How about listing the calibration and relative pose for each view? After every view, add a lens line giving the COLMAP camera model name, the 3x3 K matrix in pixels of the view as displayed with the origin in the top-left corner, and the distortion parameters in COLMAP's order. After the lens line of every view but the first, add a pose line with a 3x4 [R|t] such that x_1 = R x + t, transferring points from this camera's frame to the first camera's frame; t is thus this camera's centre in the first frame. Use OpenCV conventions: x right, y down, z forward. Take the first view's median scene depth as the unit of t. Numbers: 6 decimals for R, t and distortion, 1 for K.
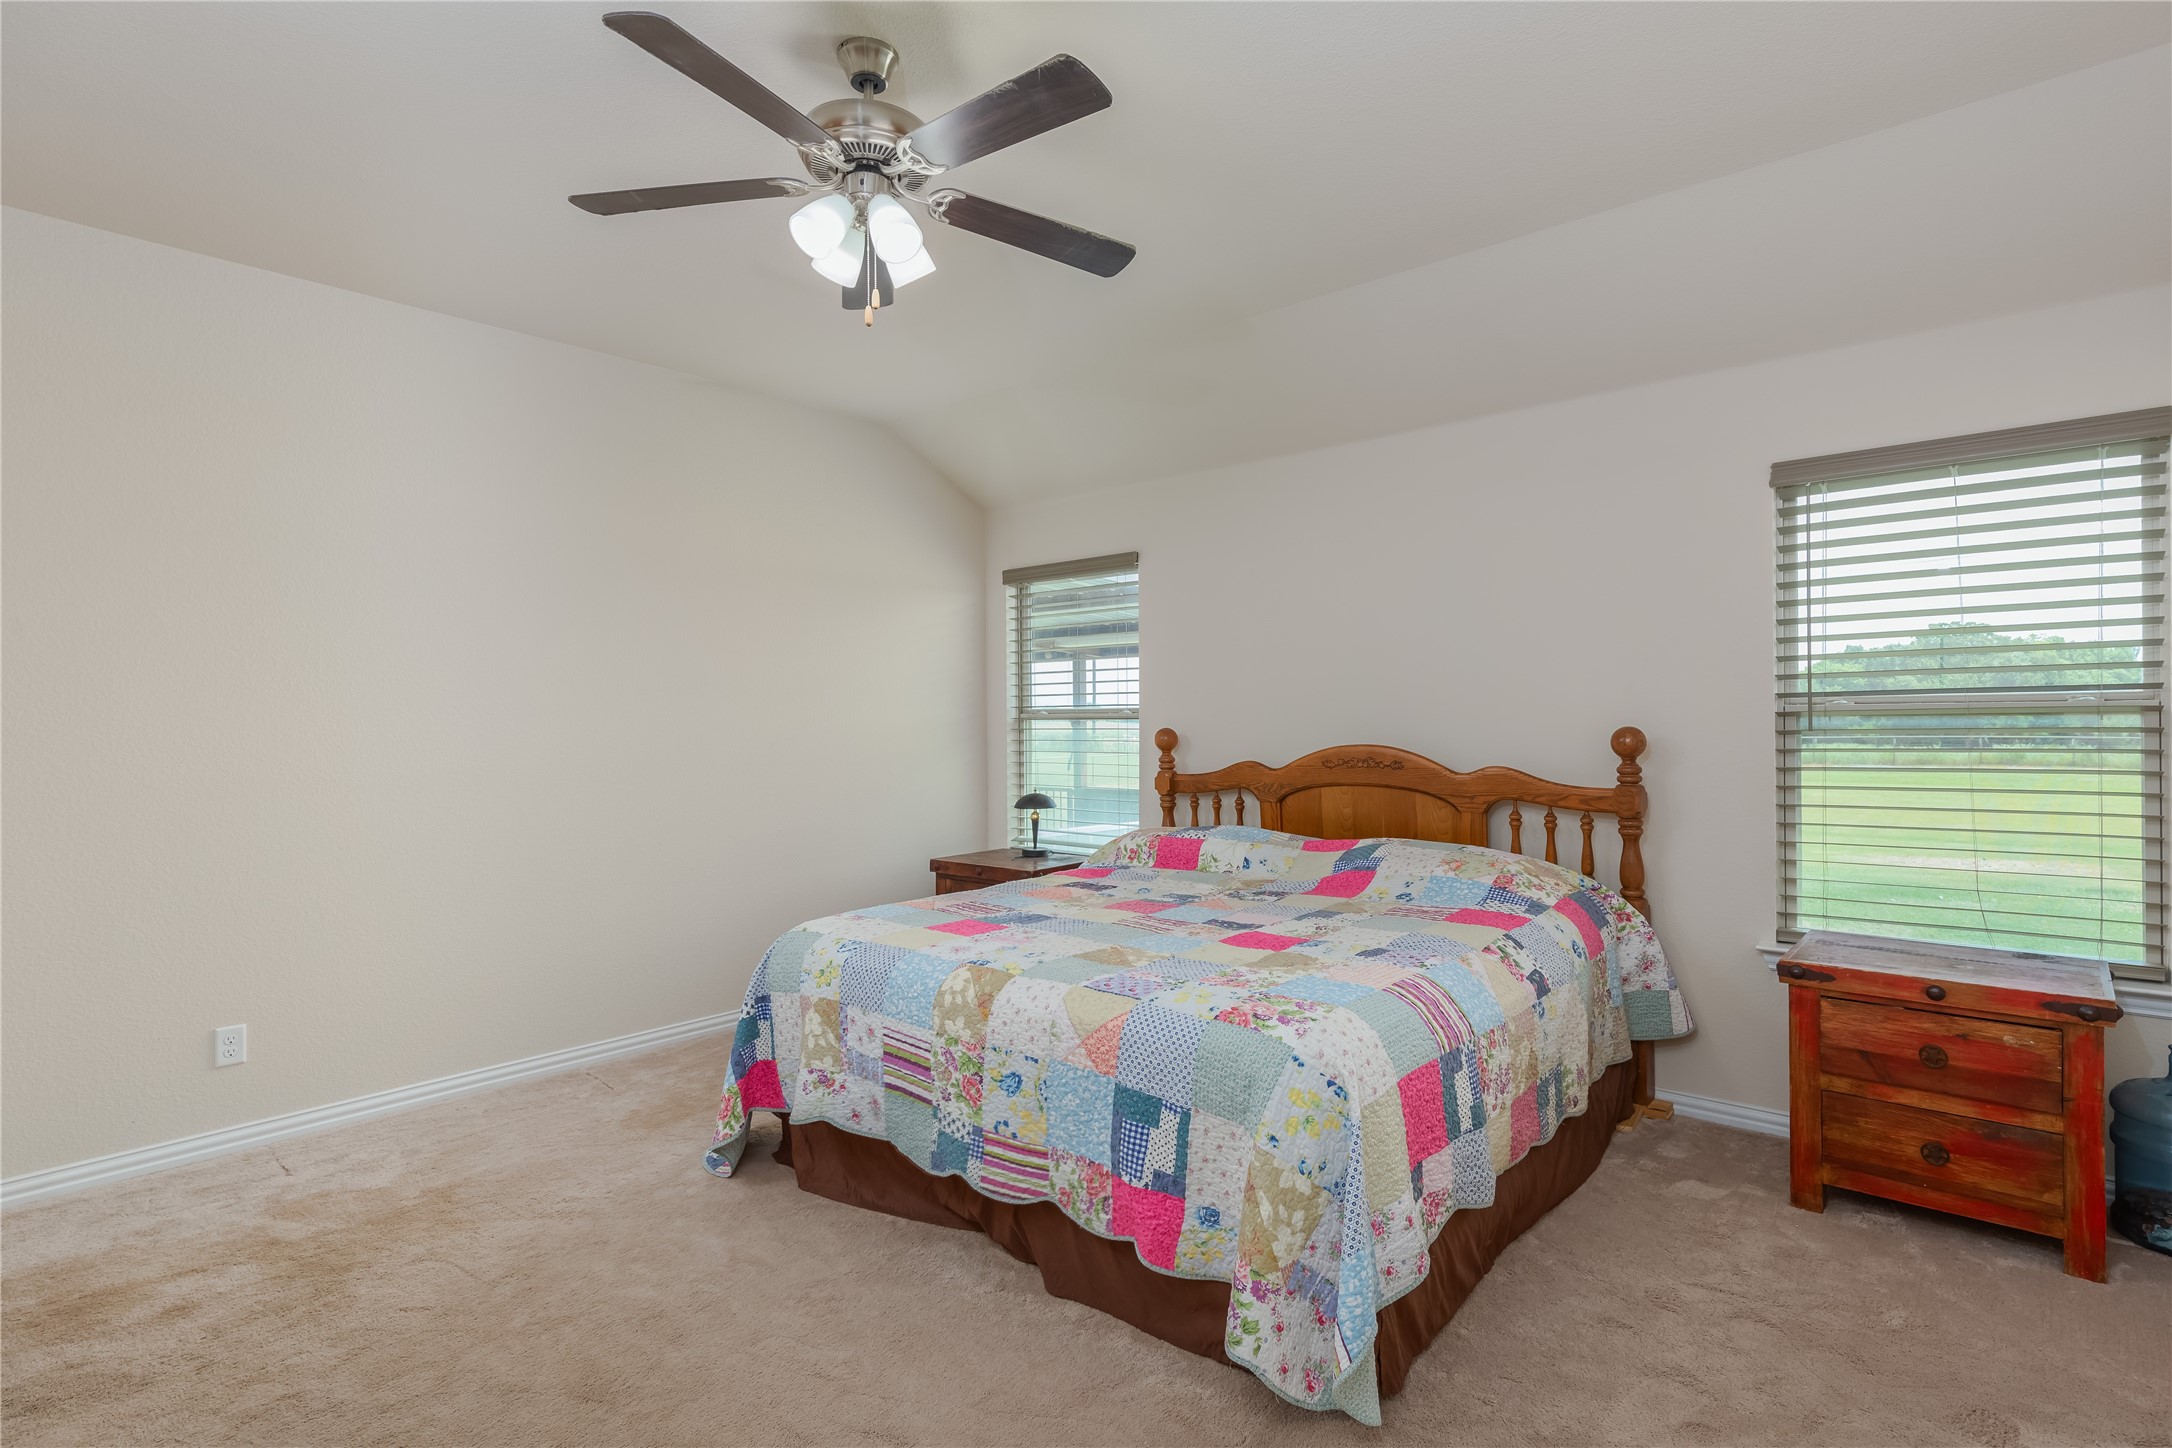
lens RADIAL K [[1063.9, 0, 1082.8], [0, 1063.9, 719.1], [0, 0, 1]] dist [-0.002853, -0.000224]
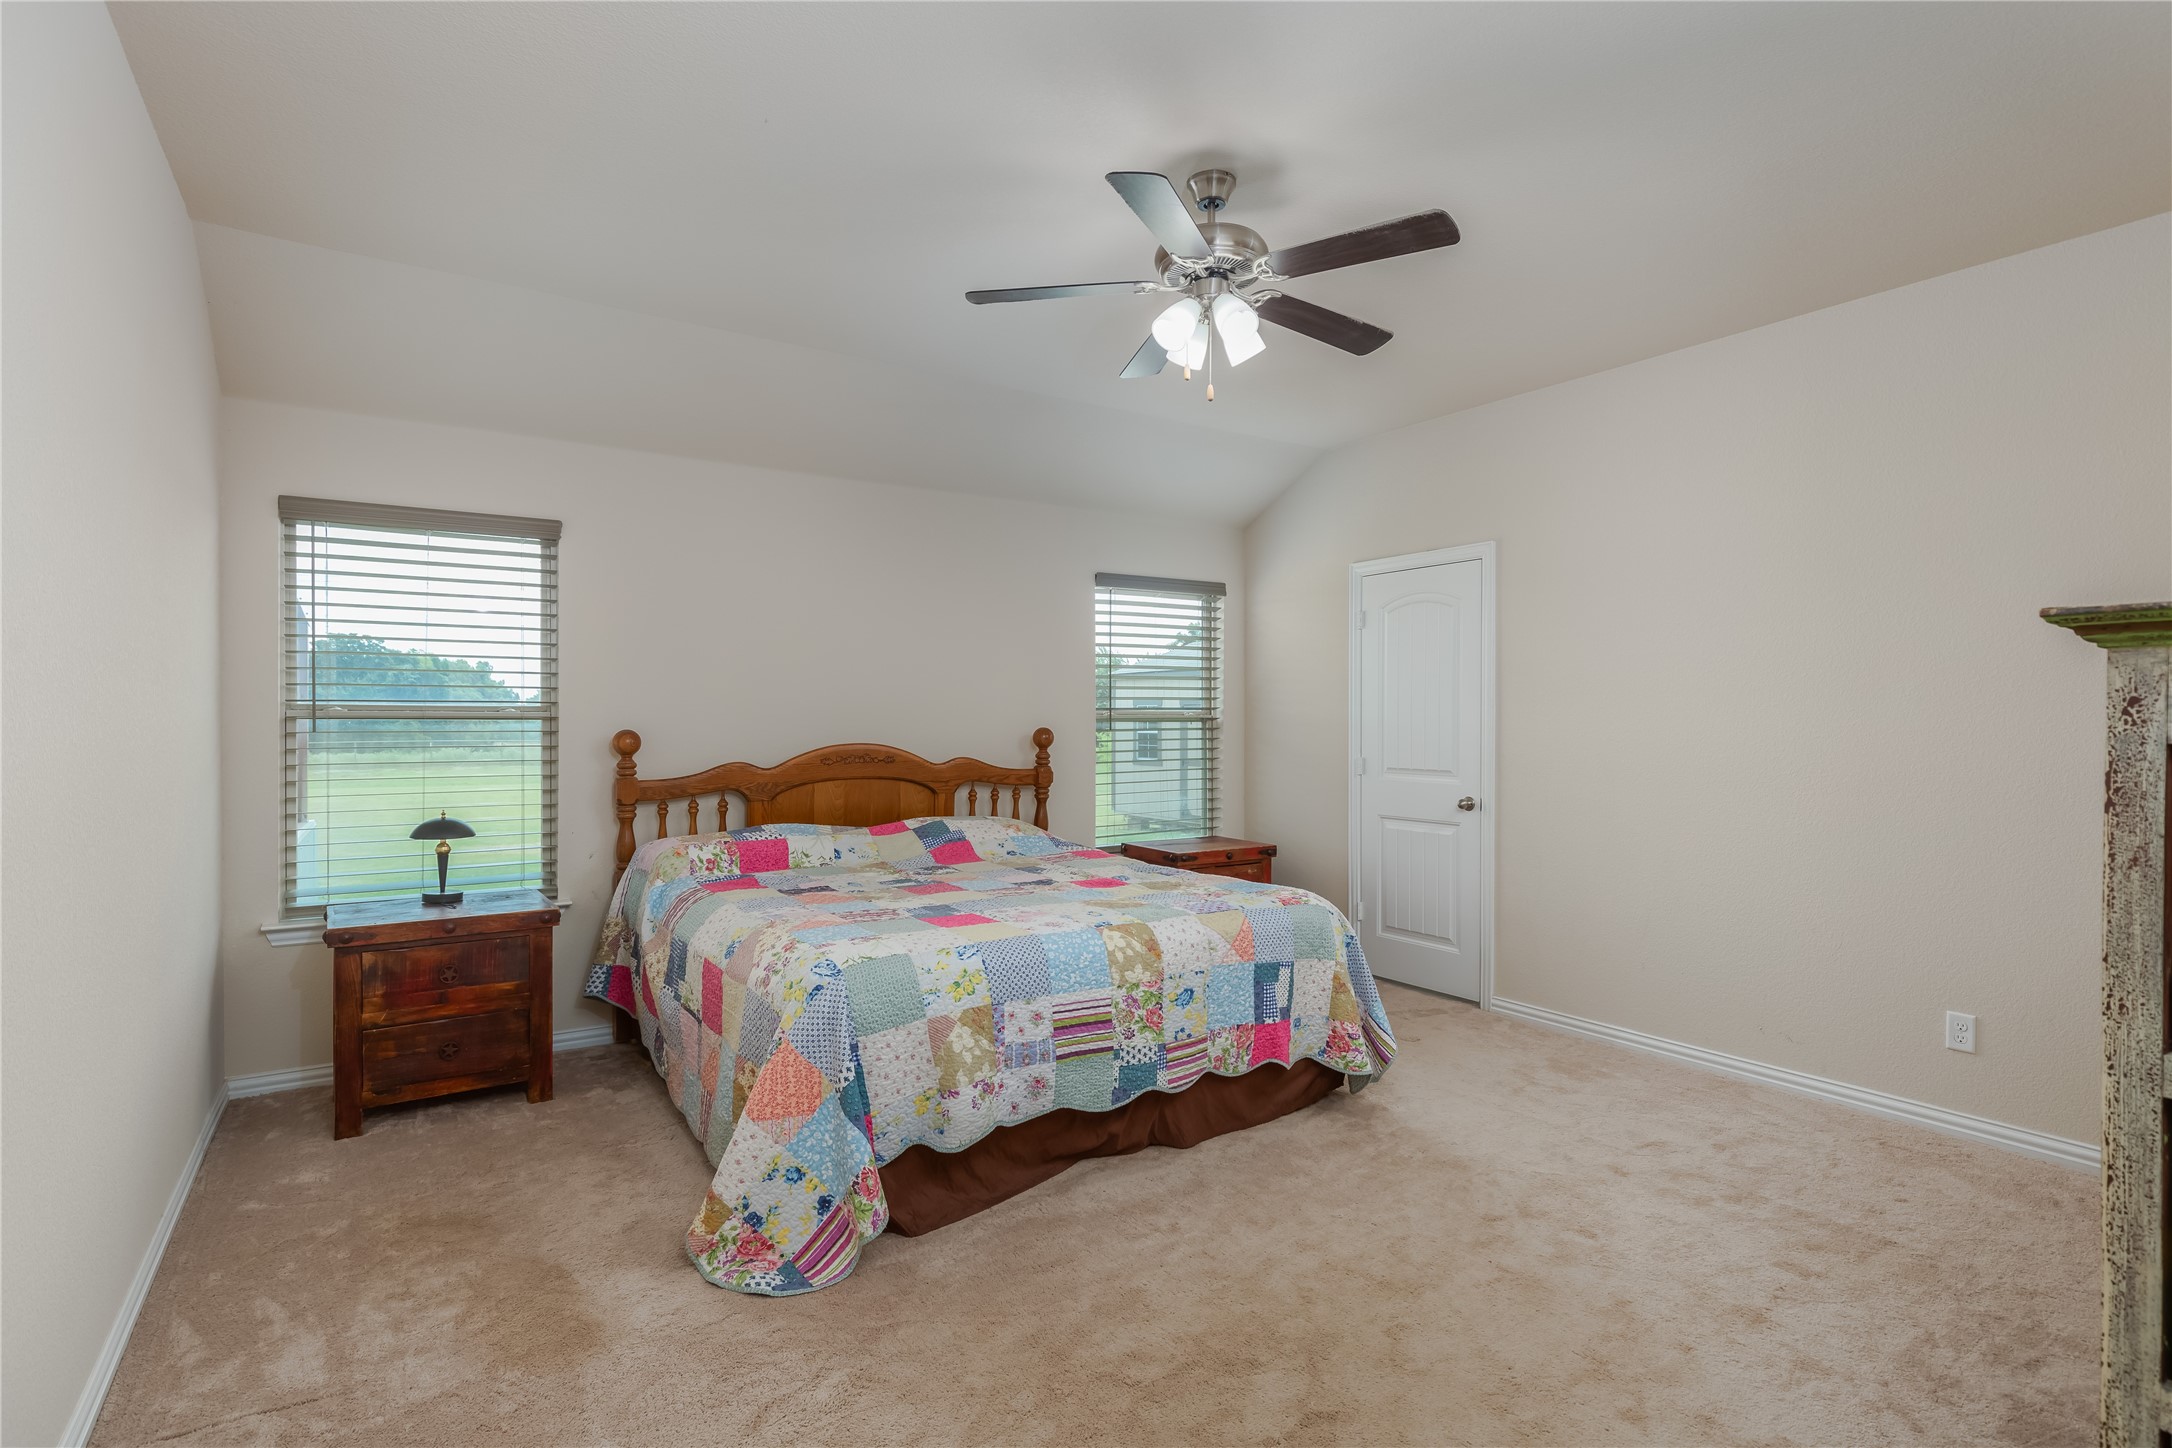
lens RADIAL K [[1063.9, 0, 1083.2], [0, 1063.9, 730.6], [0, 0, 1]] dist [-0.002853, -0.000224]
pose [[0.270664, -0.001569, 0.962673, -1.186140], [-0.002678, 0.999994, 0.002383, 0.009687], [-0.962670, -0.003223, 0.270658, 0.668796]]
